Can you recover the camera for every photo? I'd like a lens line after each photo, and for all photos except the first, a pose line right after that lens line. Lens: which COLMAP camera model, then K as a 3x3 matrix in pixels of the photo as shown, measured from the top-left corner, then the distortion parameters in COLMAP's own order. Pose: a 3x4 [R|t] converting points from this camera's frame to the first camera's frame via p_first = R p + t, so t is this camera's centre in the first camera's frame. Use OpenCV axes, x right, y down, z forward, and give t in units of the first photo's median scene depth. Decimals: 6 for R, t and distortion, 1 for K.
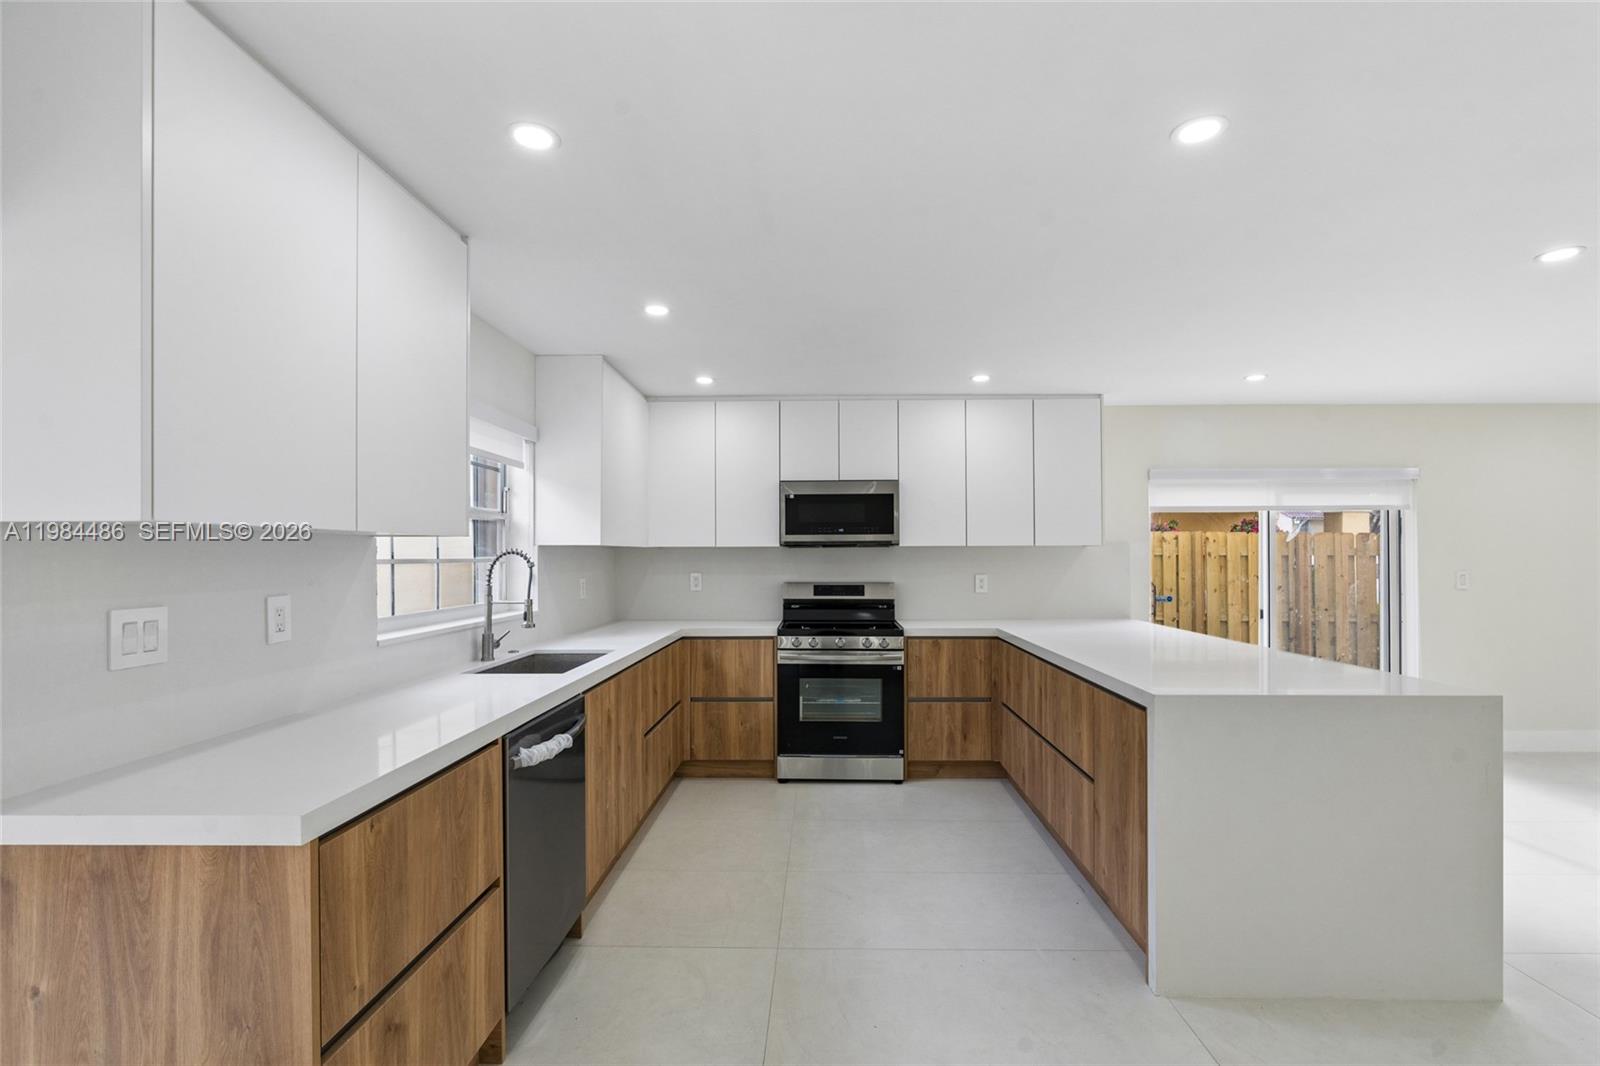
lens RADIAL K [[736.9, 0, 802.8], [0, 736.9, 565.0], [0, 0, 1]] dist [-0.000059, 0.000176]
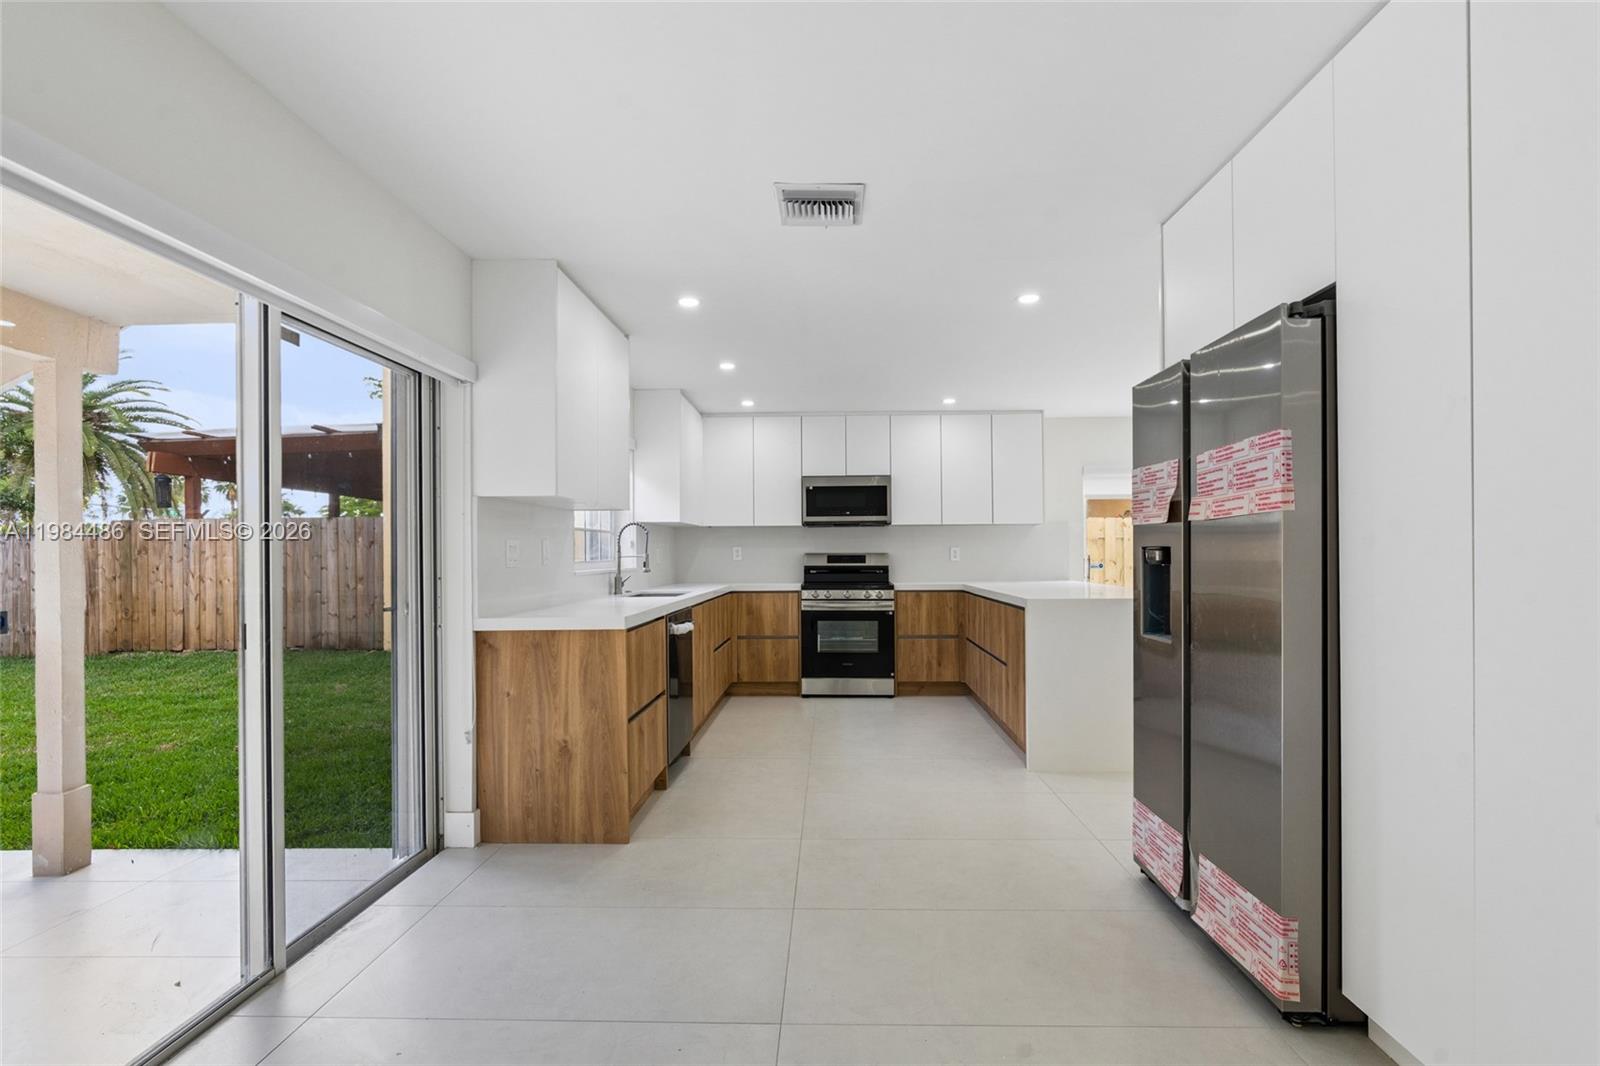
lens RADIAL K [[684.7, 0, 802.5], [0, 684.7, 556.7], [0, 0, 1]] dist [-0.000505, -0.000018]
pose [[0.999881, -0.003006, -0.015153, -0.012775], [0.003080, 0.999983, 0.004864, 0.028384], [0.015138, -0.004910, 0.999873, -0.265986]]
